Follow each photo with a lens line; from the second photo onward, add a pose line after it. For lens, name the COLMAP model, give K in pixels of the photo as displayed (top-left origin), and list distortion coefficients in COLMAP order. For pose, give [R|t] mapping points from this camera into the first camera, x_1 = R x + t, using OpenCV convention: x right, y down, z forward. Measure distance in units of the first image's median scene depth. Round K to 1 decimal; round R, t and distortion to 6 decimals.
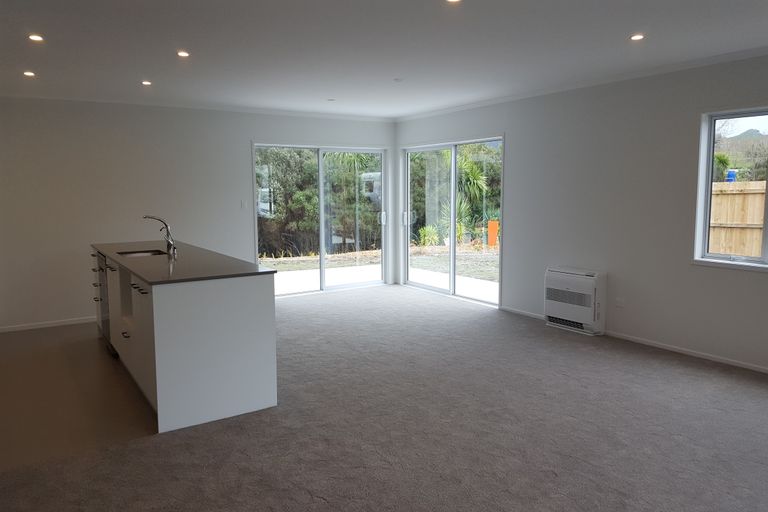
lens RADIAL K [[589.9, 0, 380.6], [0, 589.9, 255.2], [0, 0, 1]] dist [0.222153, -0.322577]
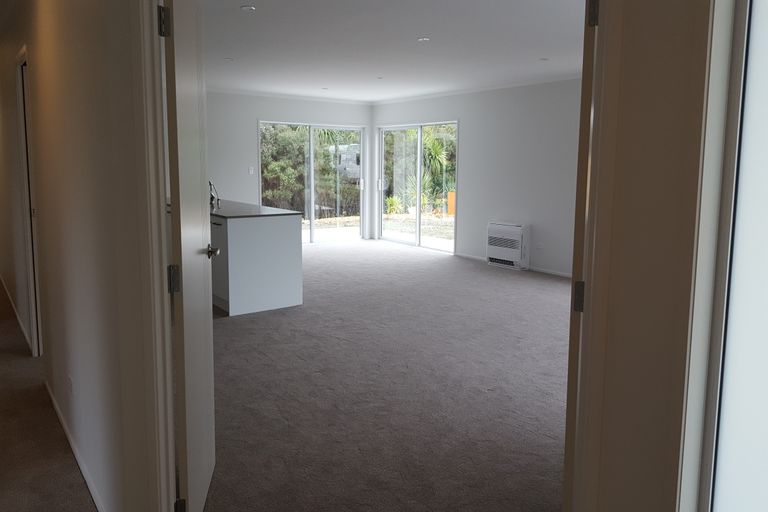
lens RADIAL K [[589.4, 0, 395.6], [0, 589.4, 239.9], [0, 0, 1]] dist [0.230433, -0.331661]
pose [[0.995972, 0.003287, 0.089609, -0.034812], [-0.004890, 0.999832, 0.017679, 0.029620], [-0.089536, -0.018046, 0.995820, -0.217969]]
